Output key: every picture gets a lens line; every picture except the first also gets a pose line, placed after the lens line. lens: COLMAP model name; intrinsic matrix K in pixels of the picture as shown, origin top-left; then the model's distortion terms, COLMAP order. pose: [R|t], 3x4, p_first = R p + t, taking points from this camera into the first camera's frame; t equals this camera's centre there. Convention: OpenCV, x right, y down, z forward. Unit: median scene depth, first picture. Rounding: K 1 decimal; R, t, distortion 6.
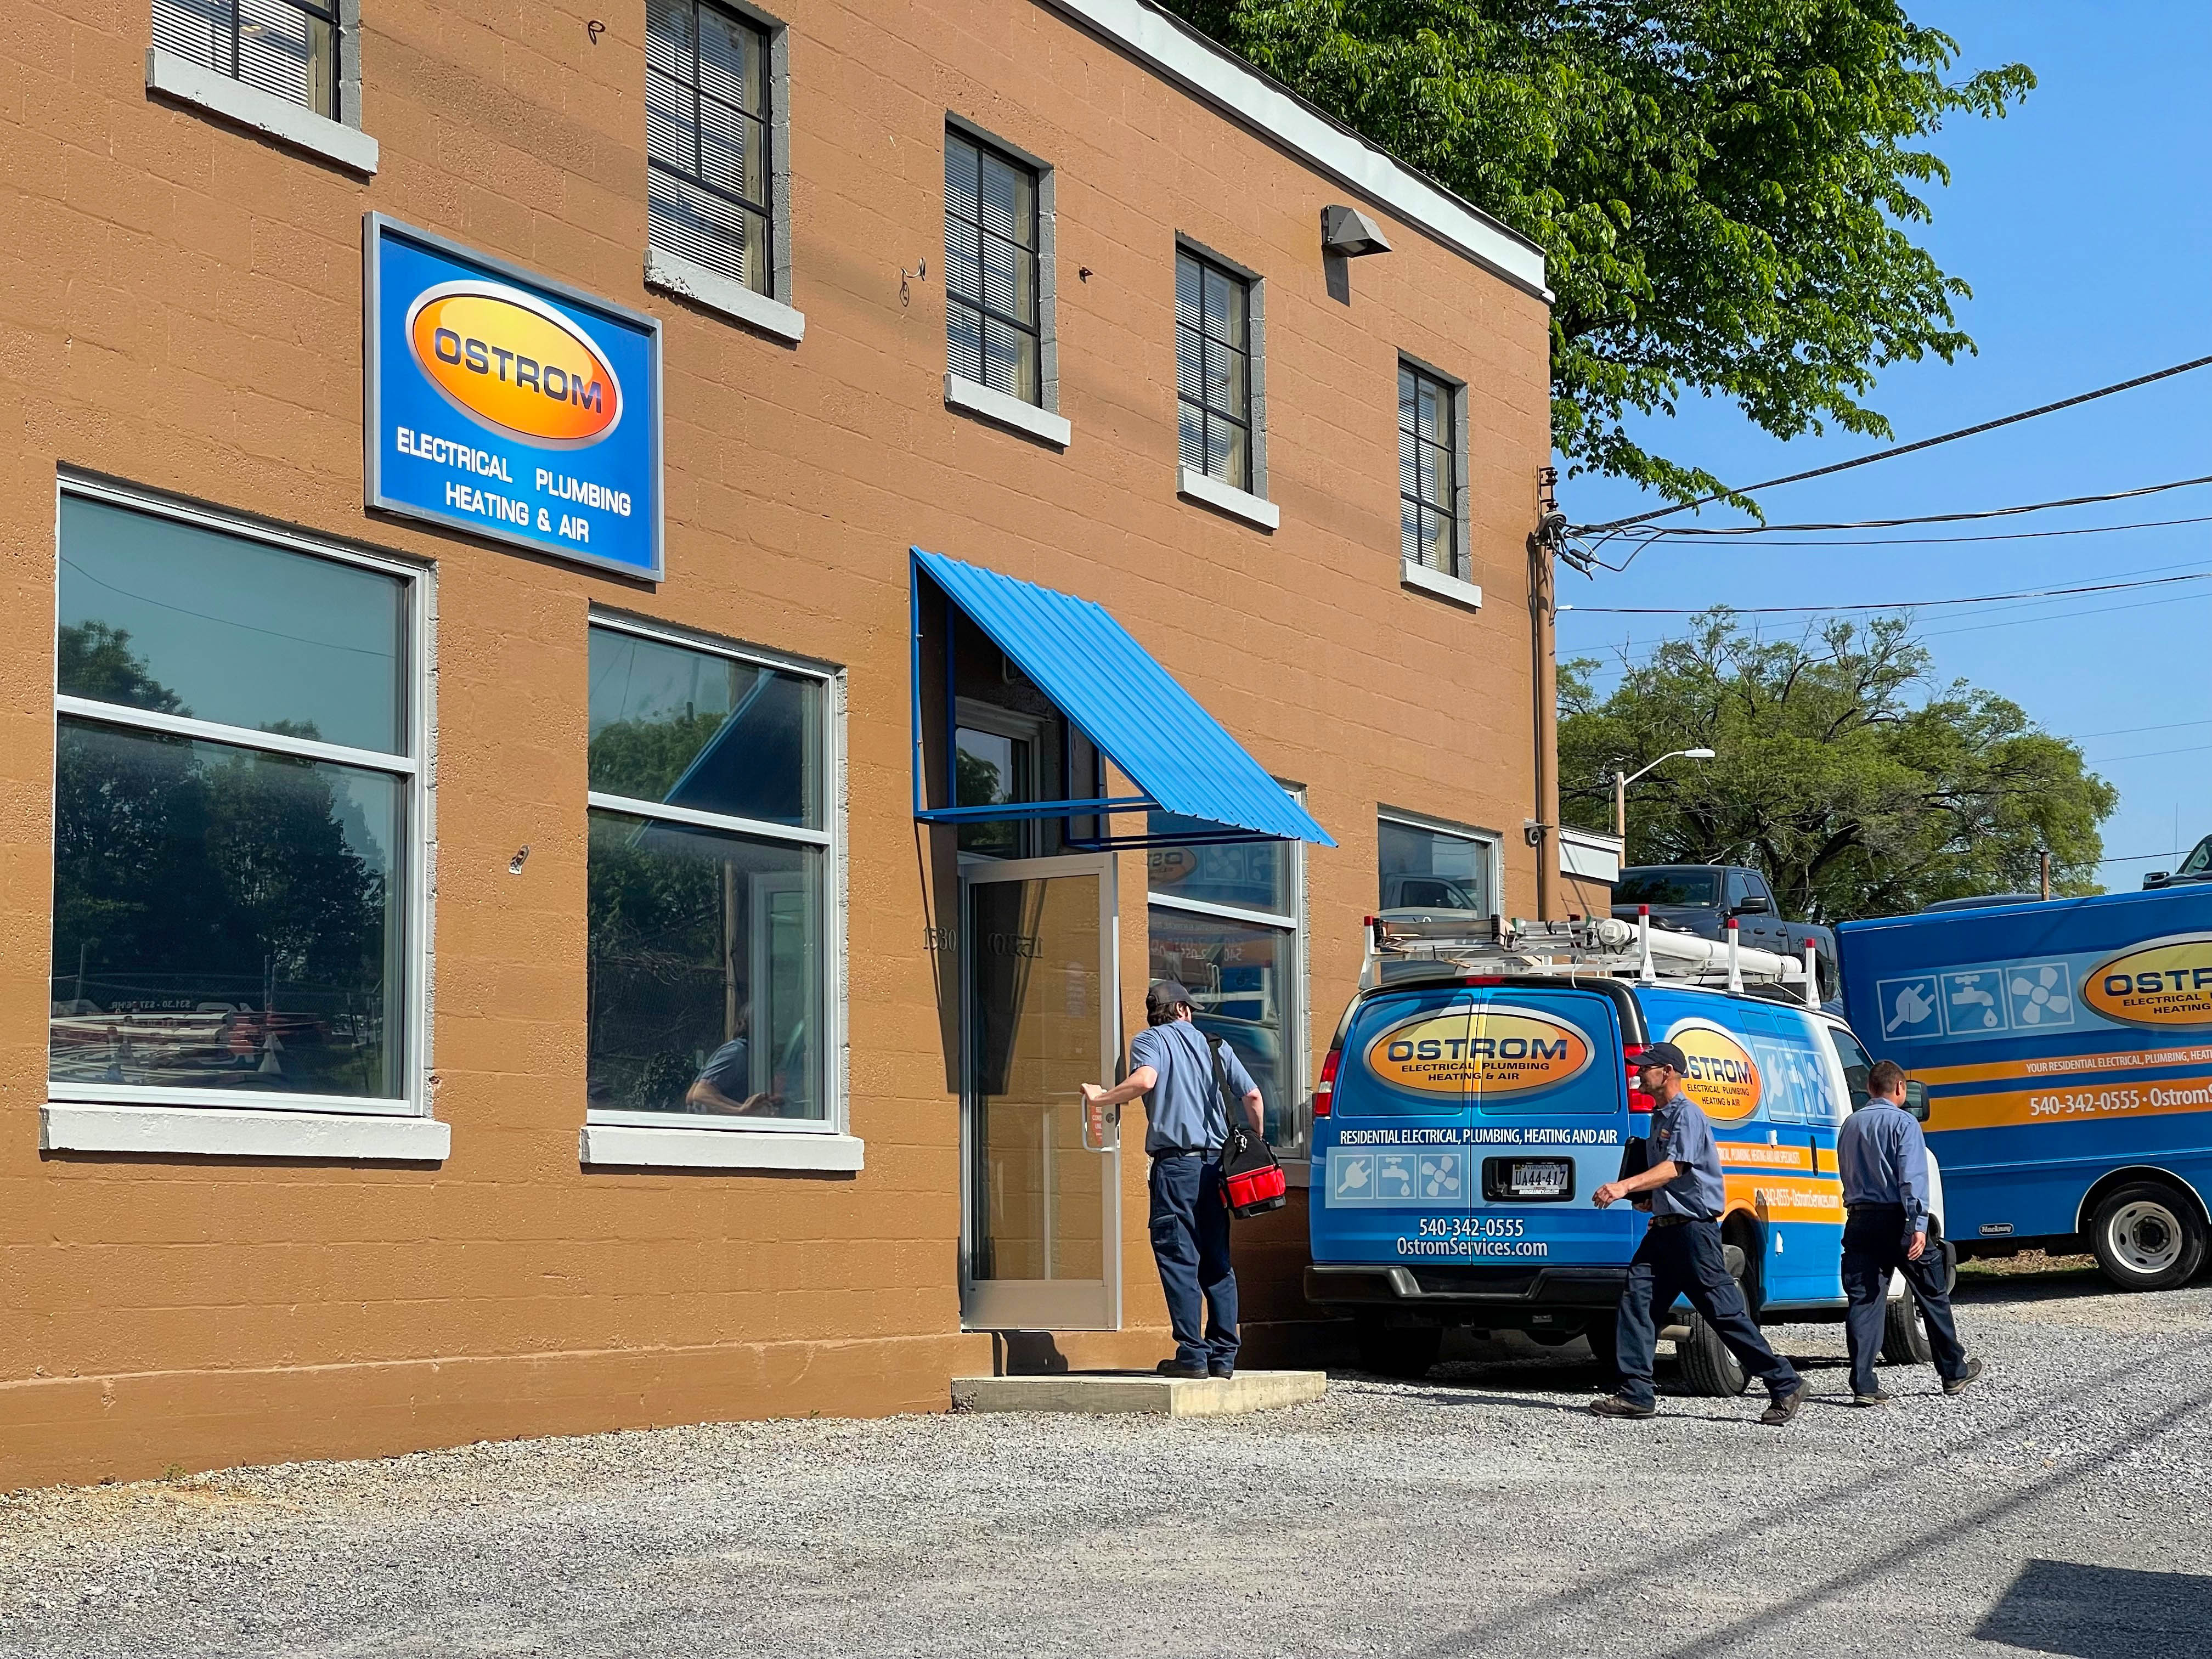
lens RADIAL K [[4140.0, 0, 1163.4], [0, 4140.0, 837.5], [0, 0, 1]] dist [0.178734, 0.256546]
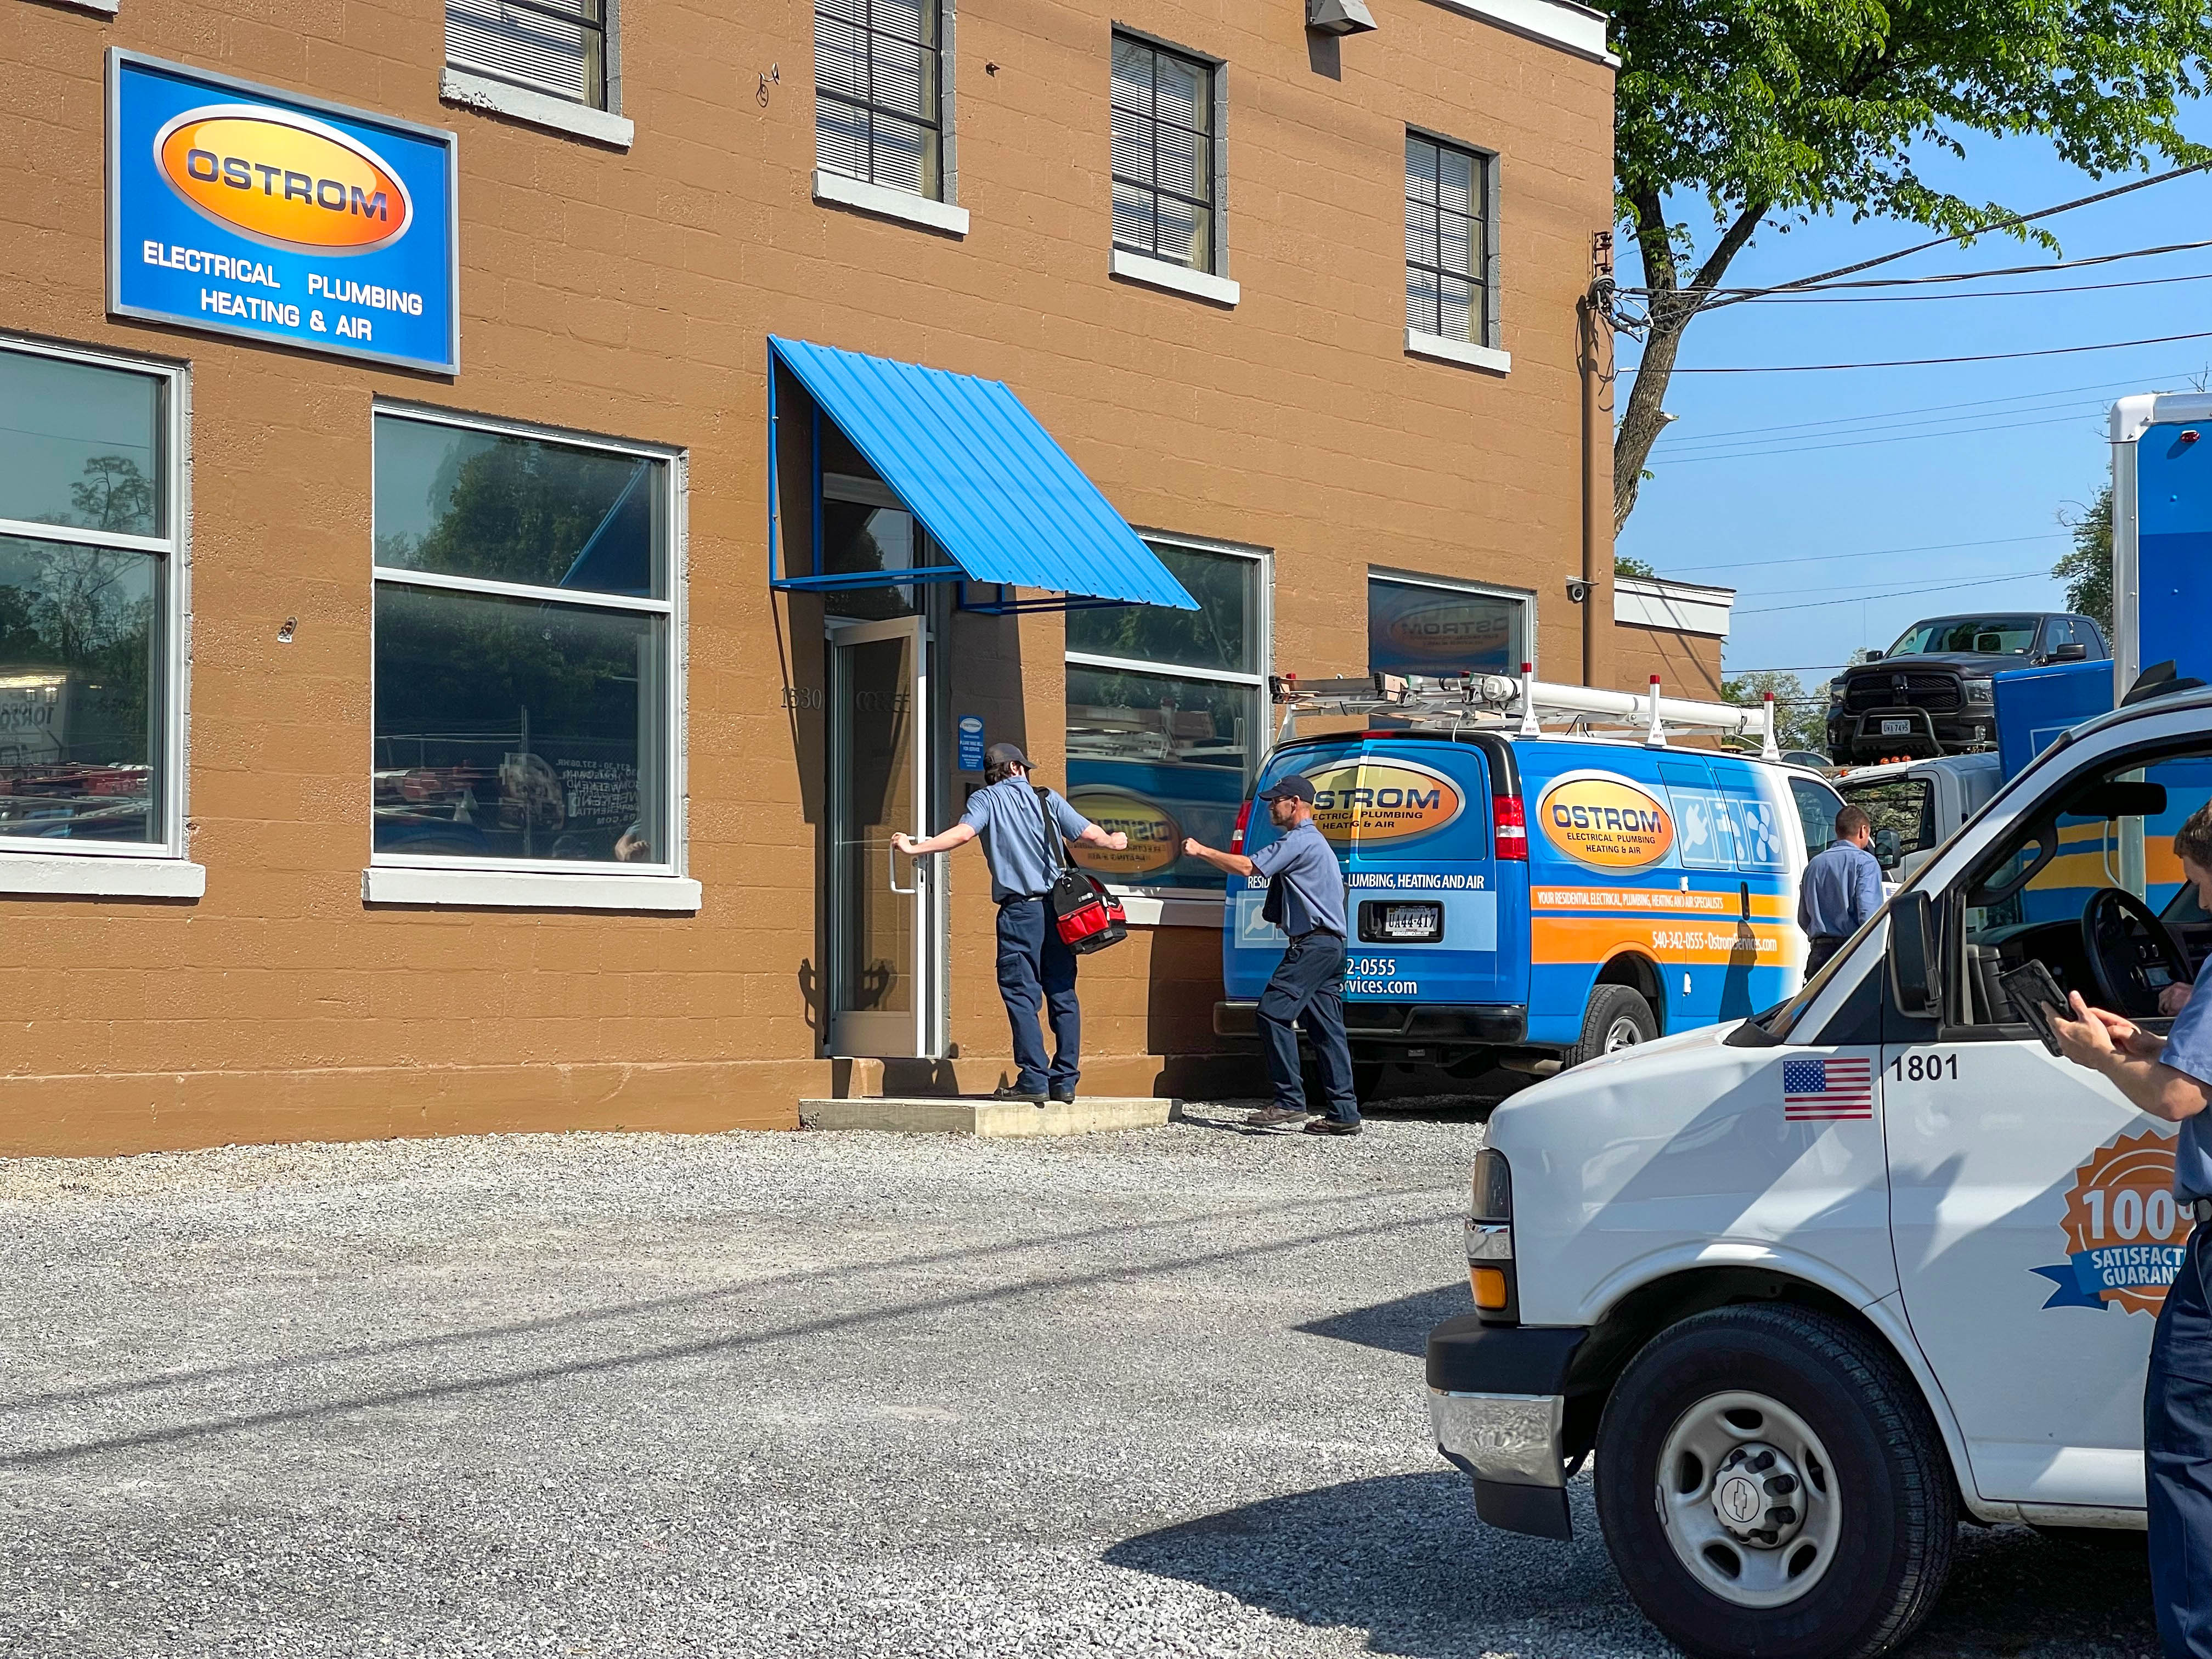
lens RADIAL K [[4077.3, 0, 1100.0], [0, 4077.3, 810.0], [0, 0, 1]] dist [0.233283, 0.018227]
pose [[0.982251, 0.001964, -0.187563, 0.254278], [0.008388, 0.998485, 0.054383, -0.004301], [0.187386, -0.054991, 0.980746, -0.042202]]
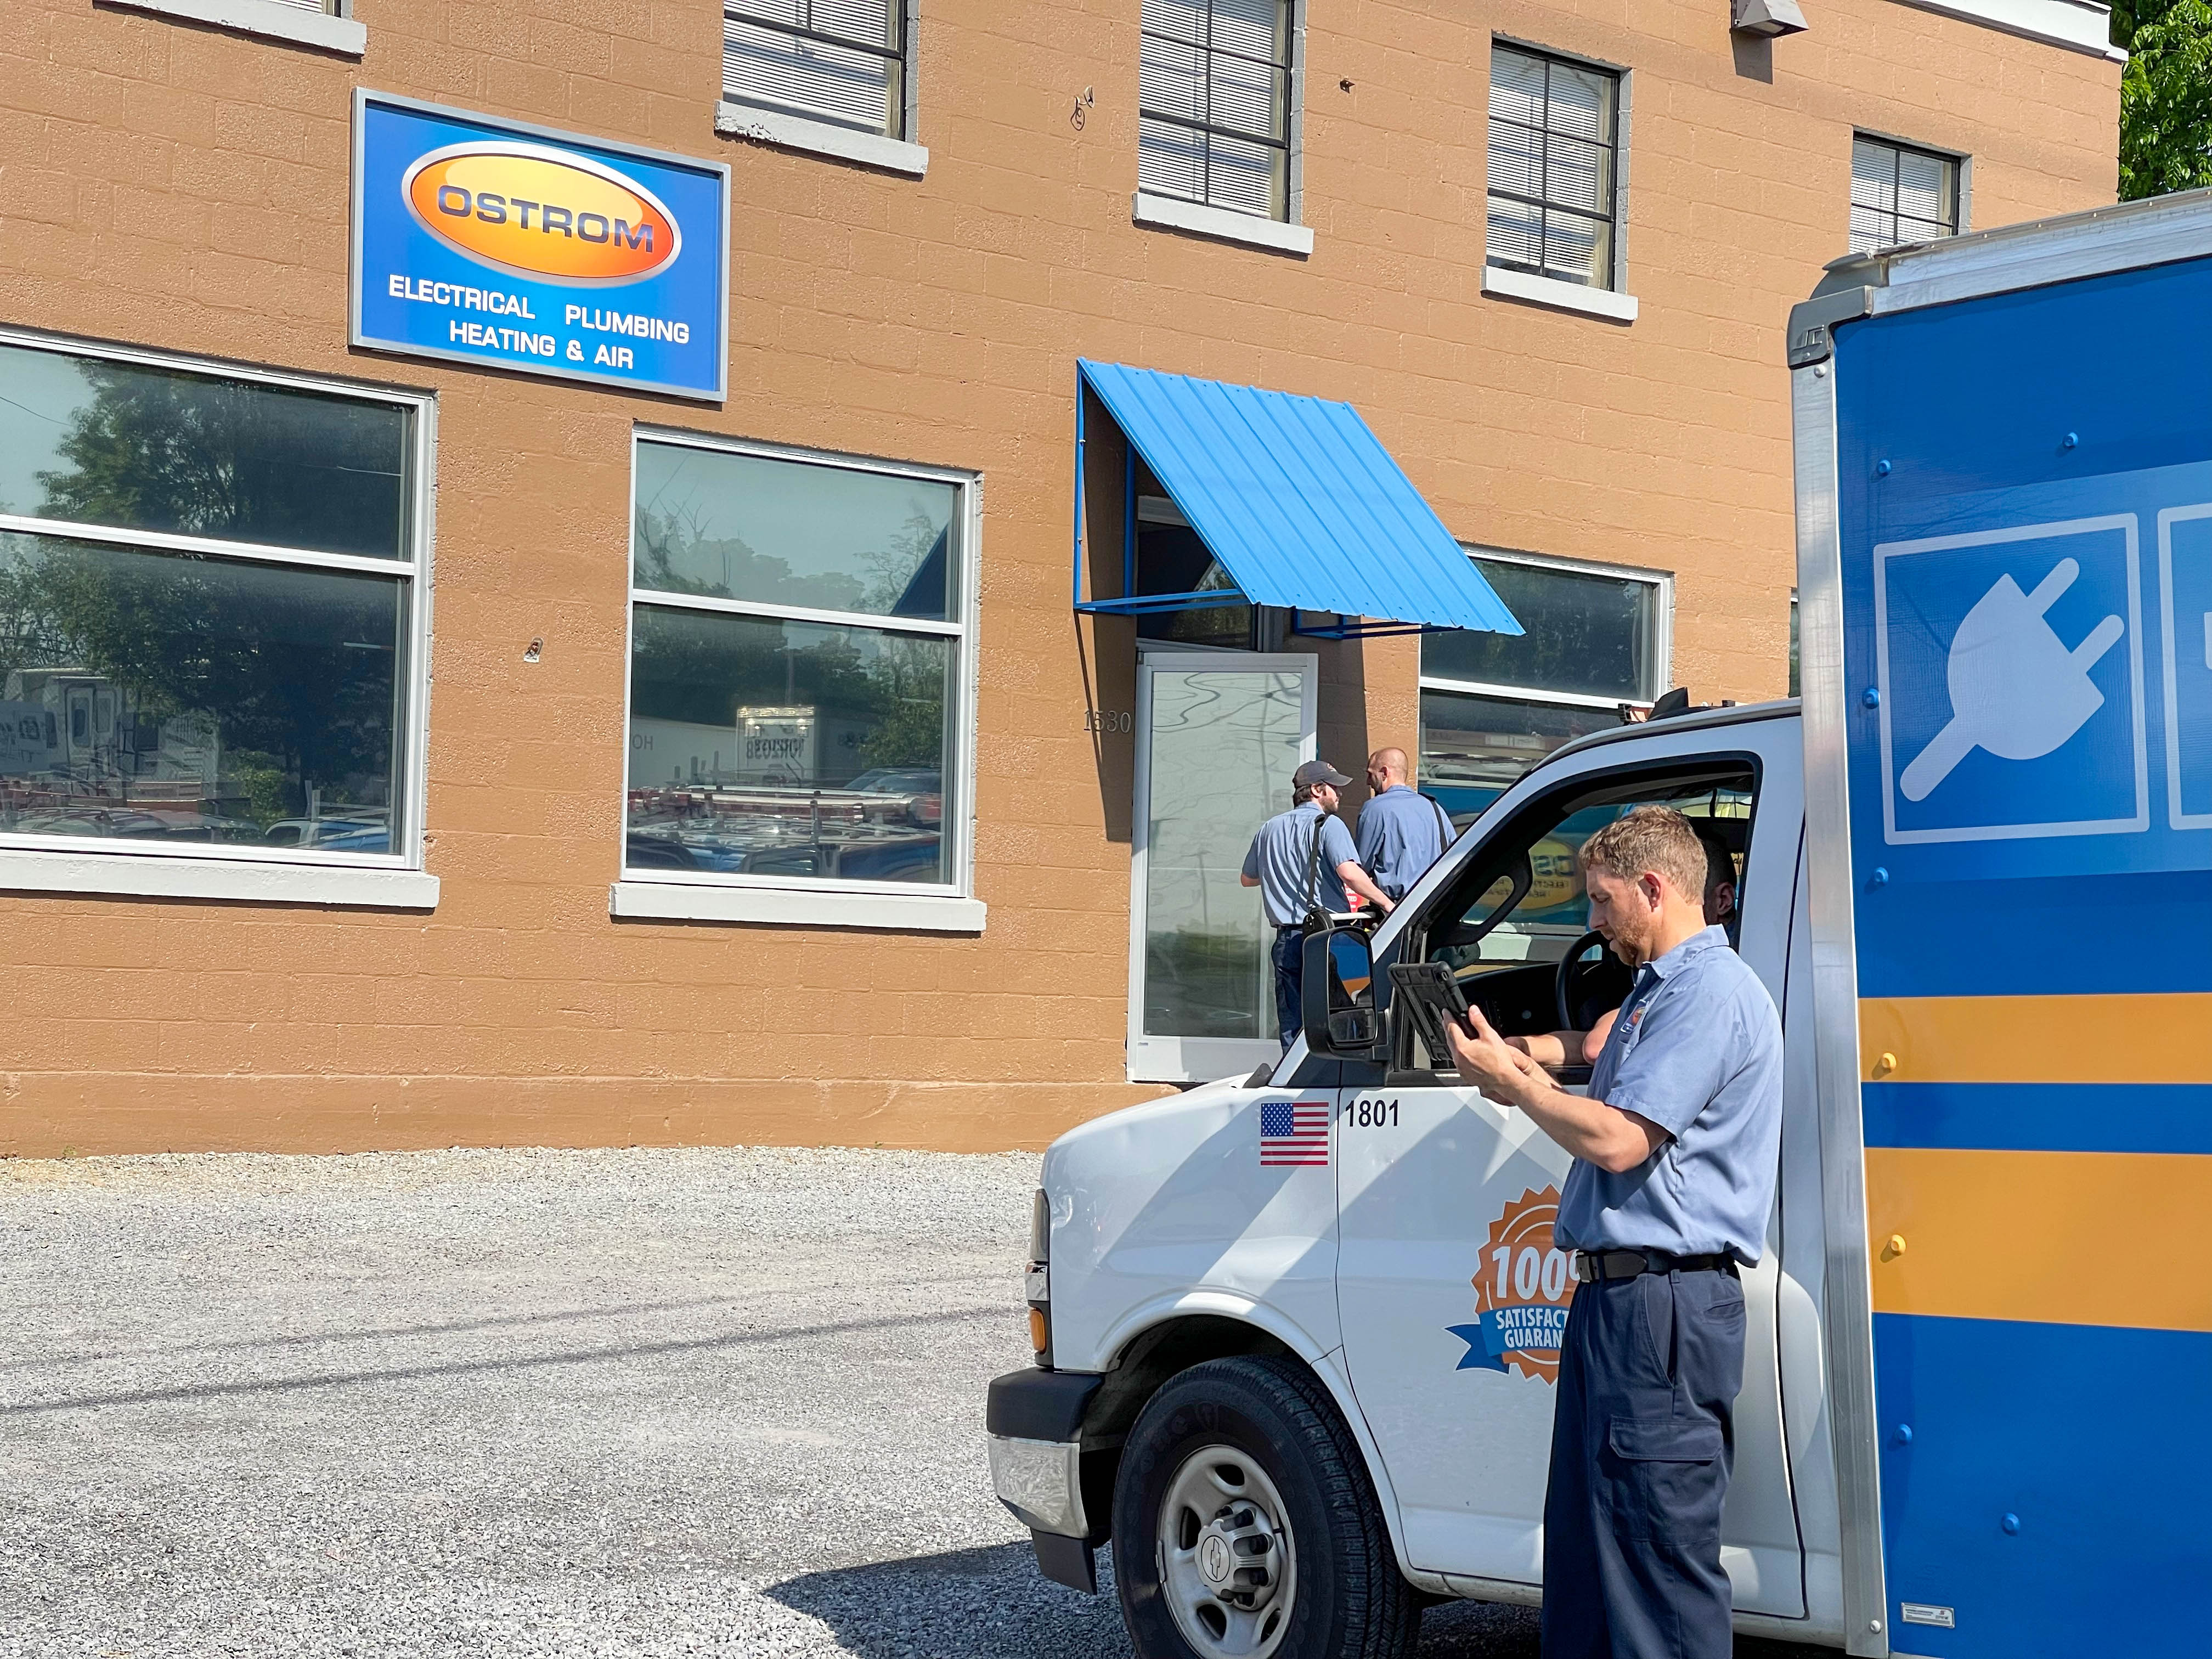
lens RADIAL K [[4067.6, 0, 1097.3], [0, 4067.6, 855.3], [0, 0, 1]] dist [0.183536, 0.539777]
pose [[0.916790, 0.018462, -0.398943, 0.419732], [0.004863, 0.998341, 0.057377, -0.001910], [0.399340, -0.054543, 0.915179, 0.024439]]
